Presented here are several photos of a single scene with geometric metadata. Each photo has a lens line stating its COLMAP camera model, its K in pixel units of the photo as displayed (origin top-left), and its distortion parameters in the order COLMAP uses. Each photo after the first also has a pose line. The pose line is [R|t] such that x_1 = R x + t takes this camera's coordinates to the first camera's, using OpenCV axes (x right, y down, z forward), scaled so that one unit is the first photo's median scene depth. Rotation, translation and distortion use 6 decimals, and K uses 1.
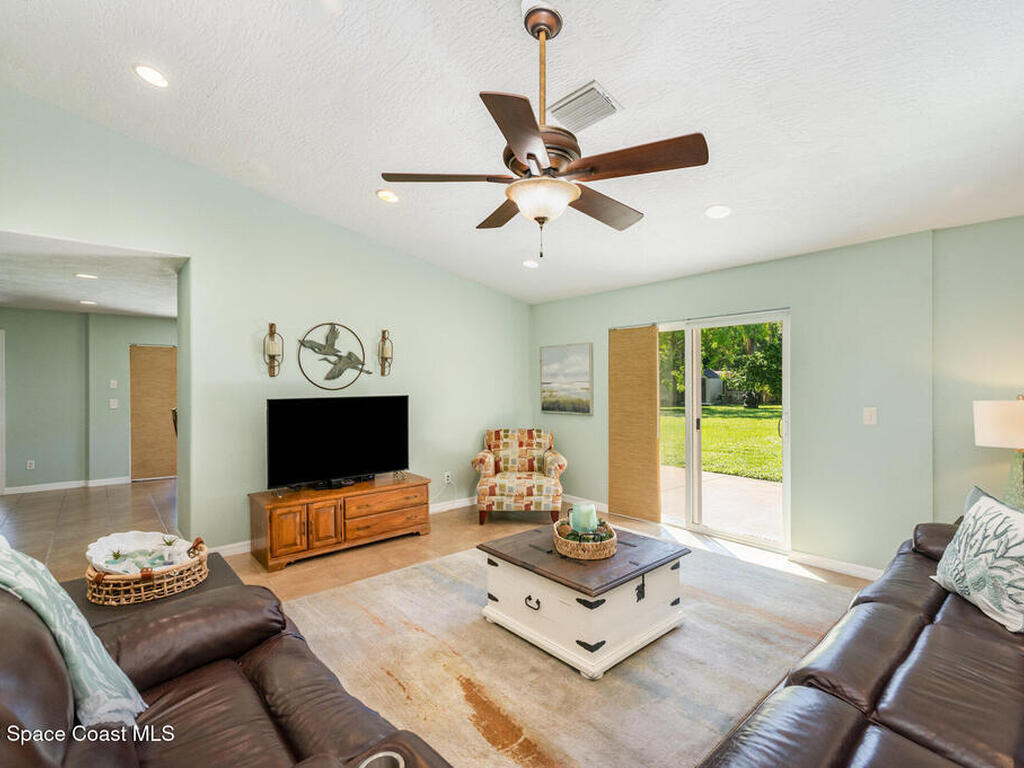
lens RADIAL K [[480.2, 0, 513.7], [0, 480.2, 385.1], [0, 0, 1]] dist [0.000475, 0.000212]
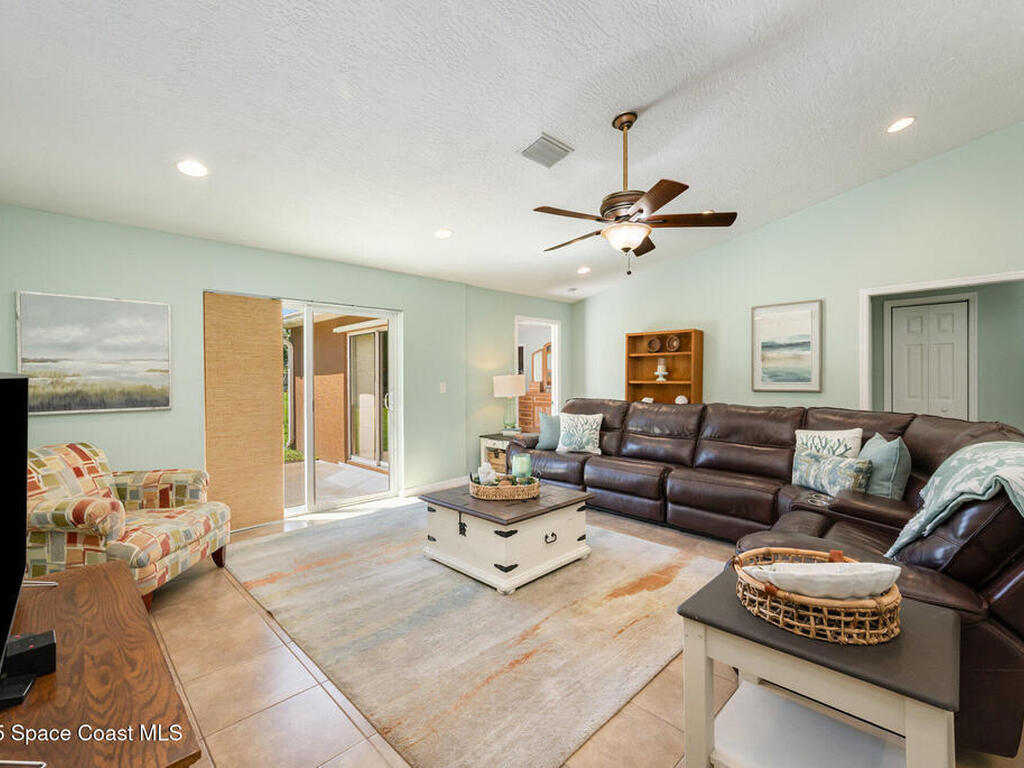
lens RADIAL K [[459.6, 0, 509.2], [0, 459.6, 379.9], [0, 0, 1]] dist [-0.002259, 0.001618]
pose [[-0.056331, -0.000412, 0.998412, -0.619502], [0.009758, 0.999952, 0.000963, 0.029209], [-0.998364, 0.009797, -0.056325, 0.650484]]
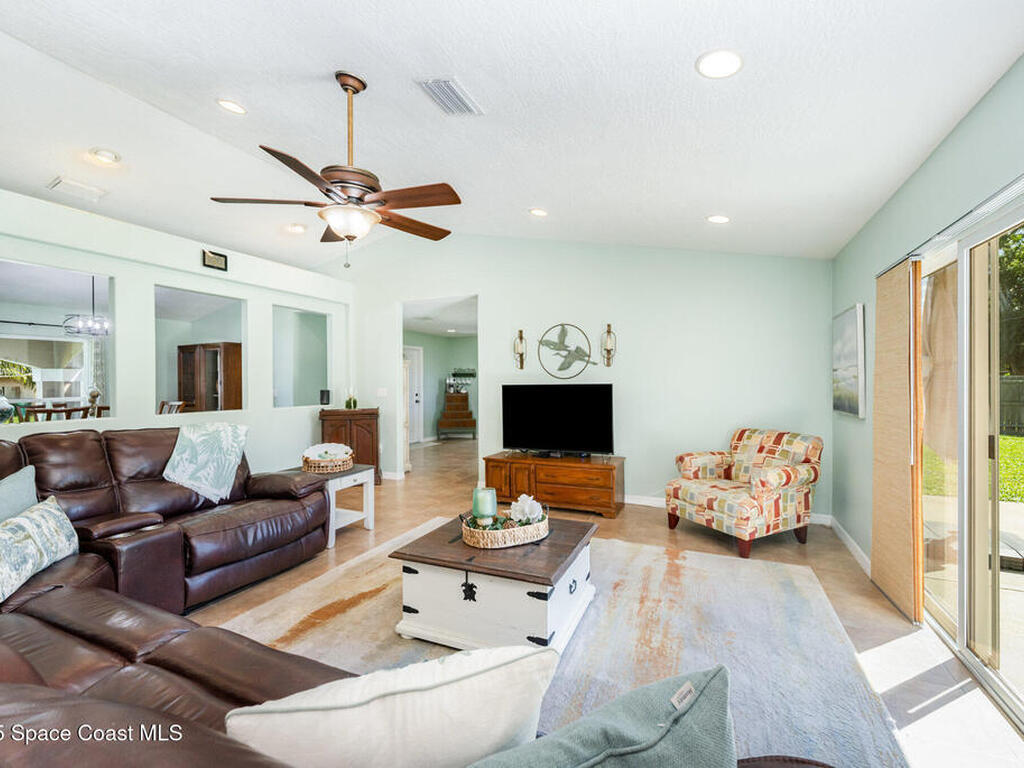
lens RADIAL K [[459.6, 0, 520.3], [0, 459.6, 378.2], [0, 0, 1]] dist [-0.002259, 0.001618]
pose [[0.430373, -0.003872, -0.902643, 0.613733], [0.001326, 0.999992, -0.003657, 0.012241], [0.902650, 0.000378, 0.430375, 0.391138]]
